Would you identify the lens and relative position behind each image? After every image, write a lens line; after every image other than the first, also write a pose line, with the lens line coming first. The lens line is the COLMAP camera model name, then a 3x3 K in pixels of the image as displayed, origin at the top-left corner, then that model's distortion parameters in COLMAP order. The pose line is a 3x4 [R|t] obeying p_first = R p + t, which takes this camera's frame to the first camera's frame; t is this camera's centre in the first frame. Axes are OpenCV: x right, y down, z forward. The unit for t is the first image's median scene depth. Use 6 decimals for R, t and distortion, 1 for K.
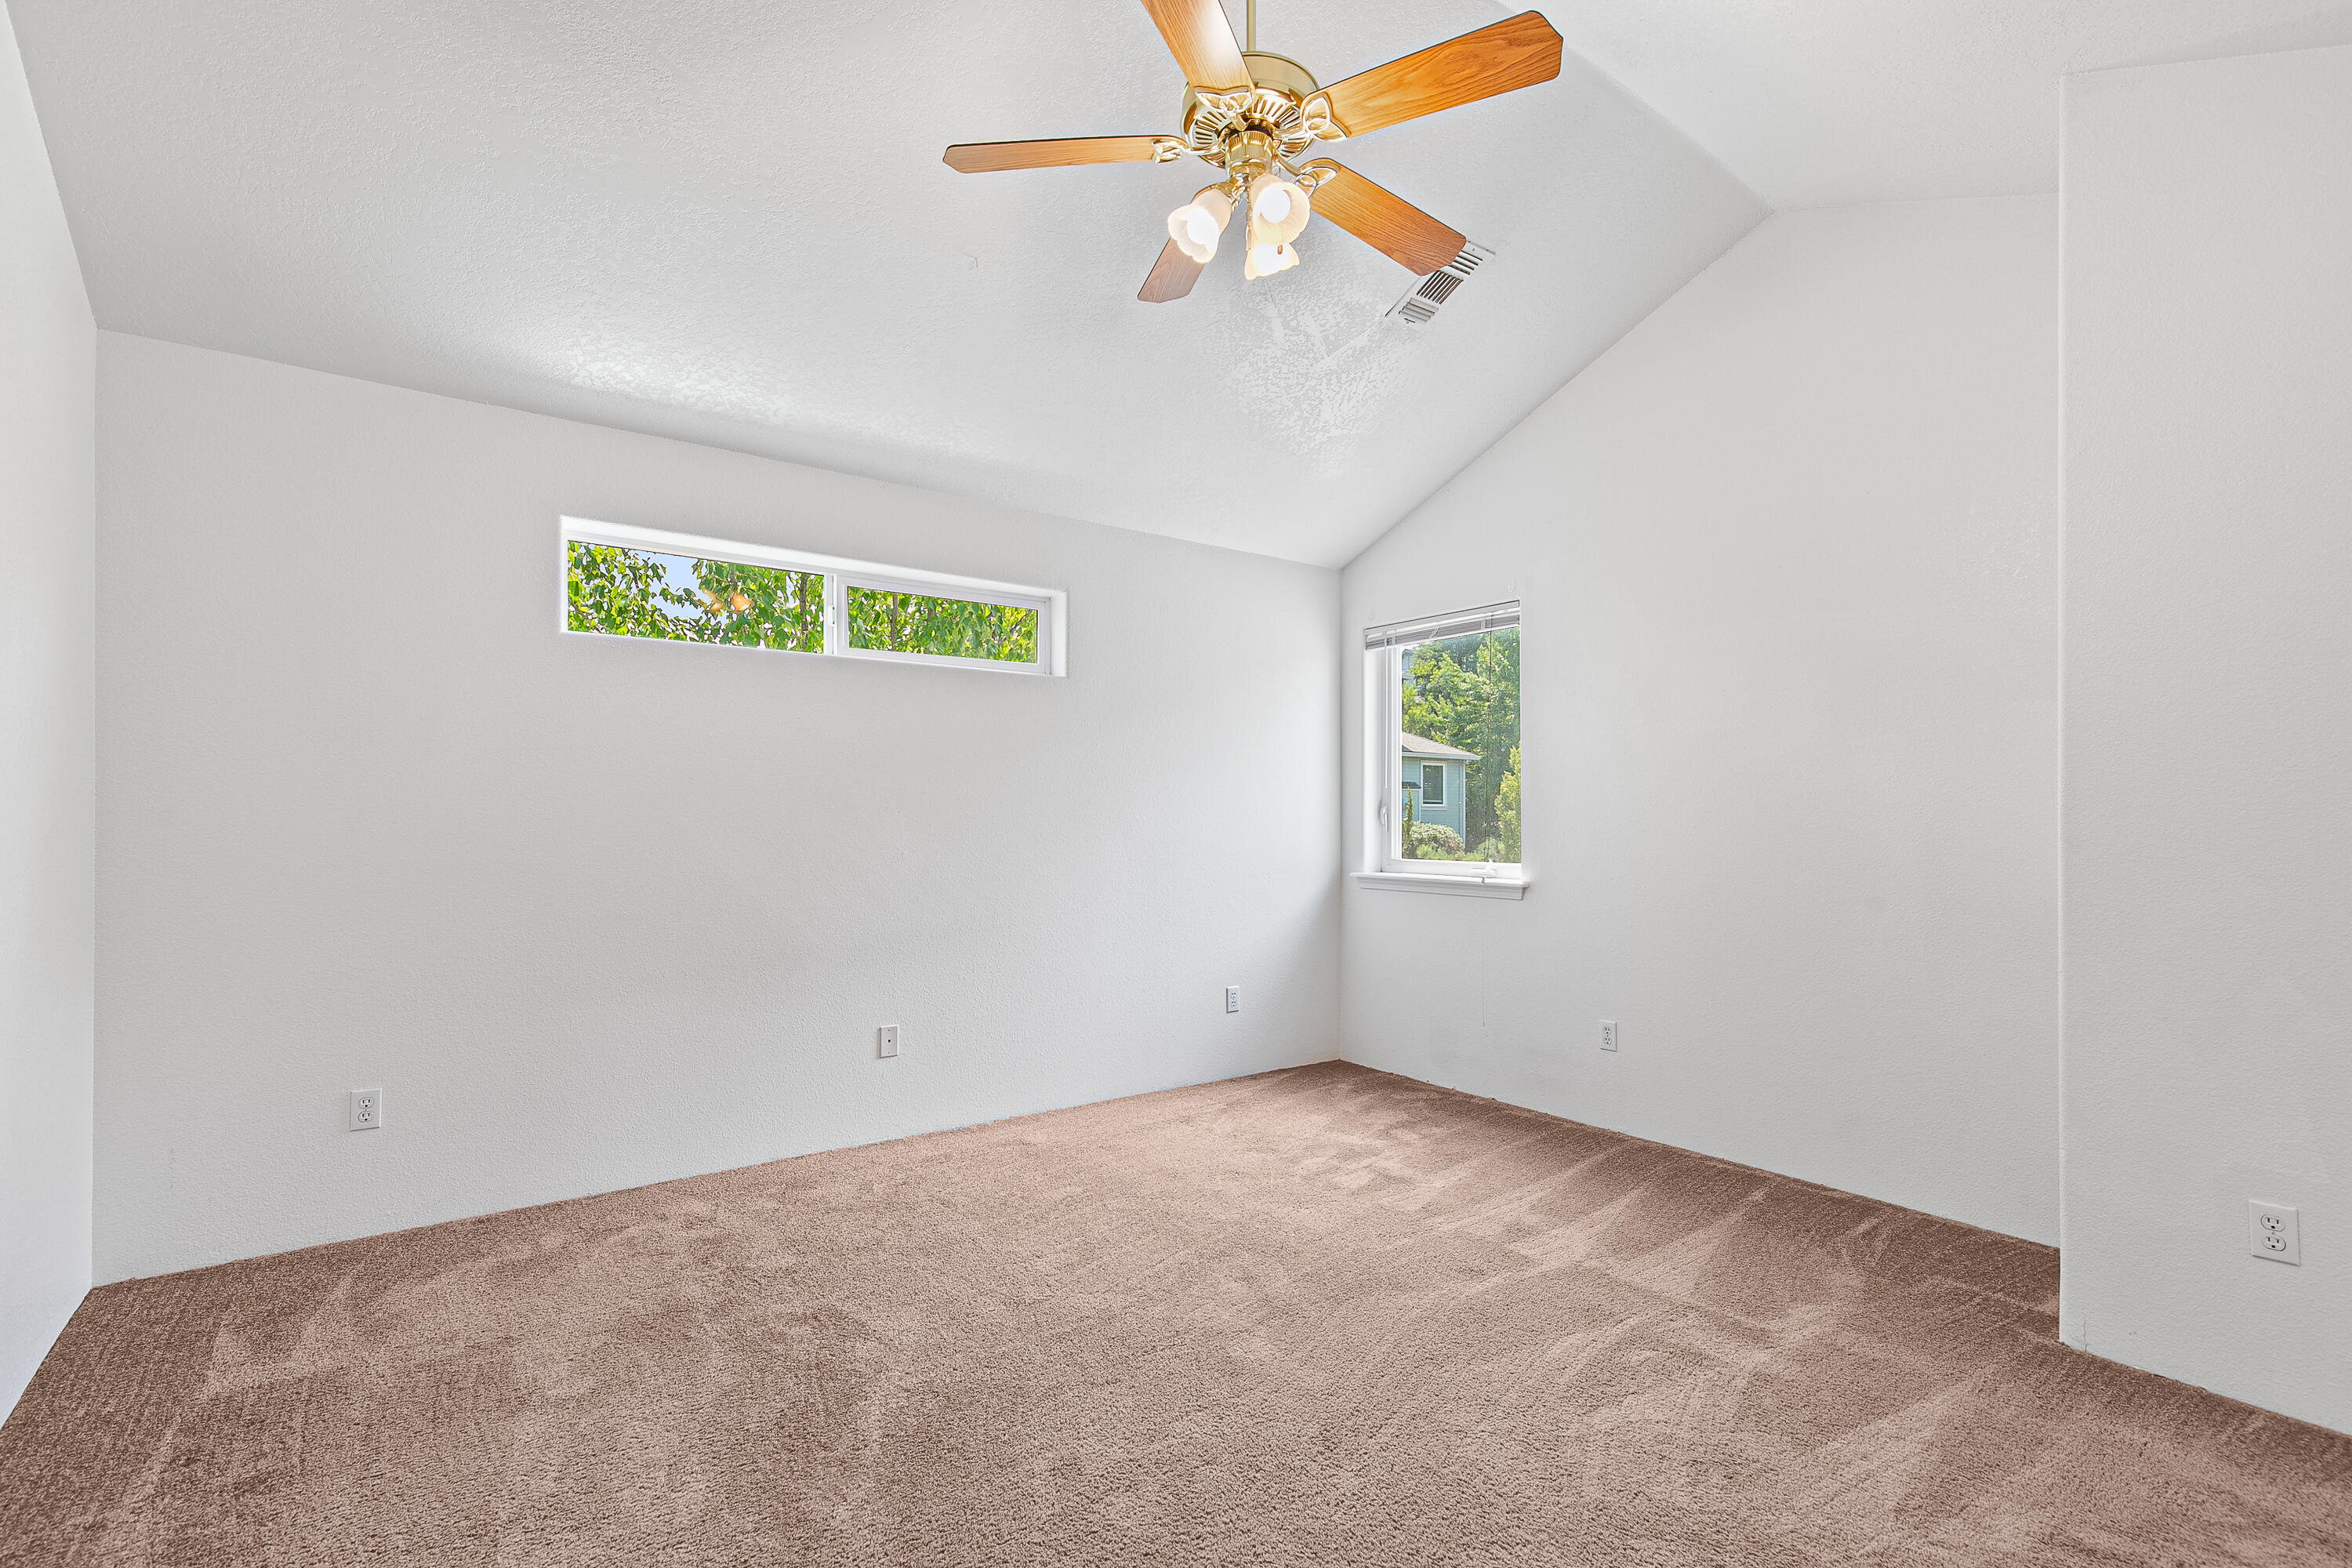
lens RADIAL K [[1055.0, 0, 1183.7], [0, 1055.0, 784.8], [0, 0, 1]] dist [0.008556, -0.000462]
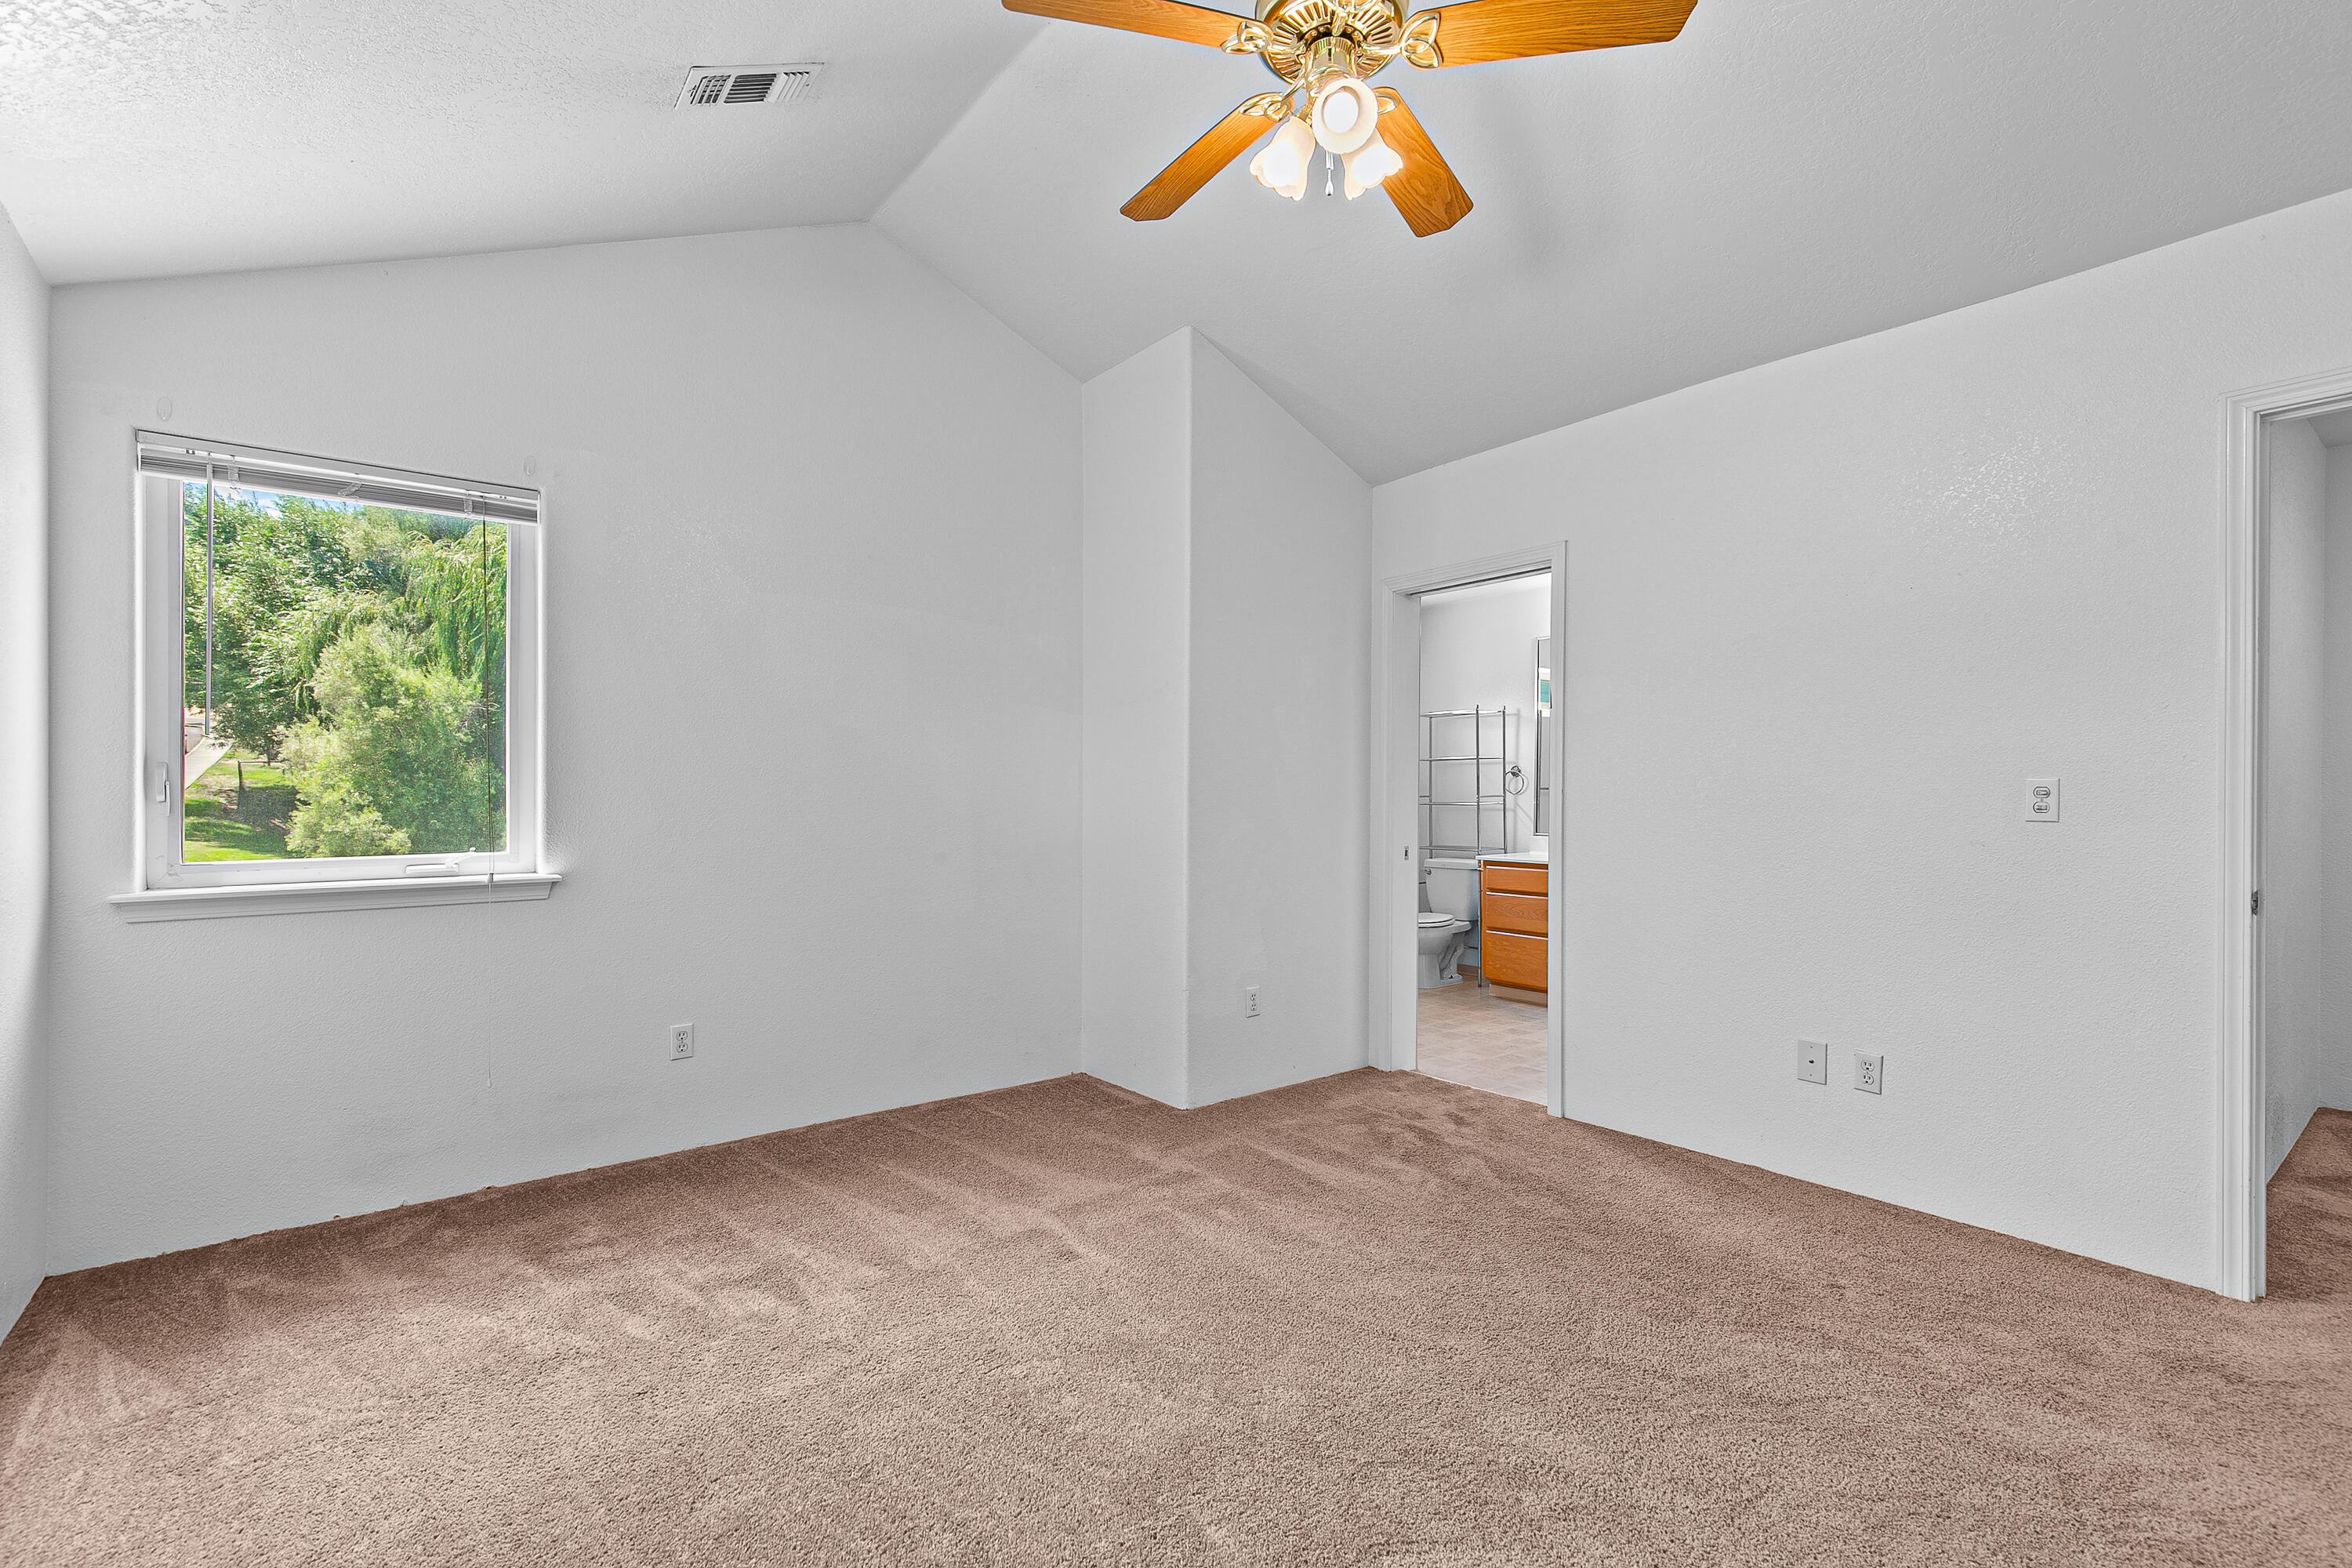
lens RADIAL K [[1055.0, 0, 1183.7], [0, 1055.0, 784.8], [0, 0, 1]] dist [0.008556, -0.000462]
pose [[-0.018332, 0.001813, 0.999830, -0.499410], [-0.029169, 0.999572, -0.002347, 0.020747], [-0.999406, -0.029207, -0.018272, 0.663186]]
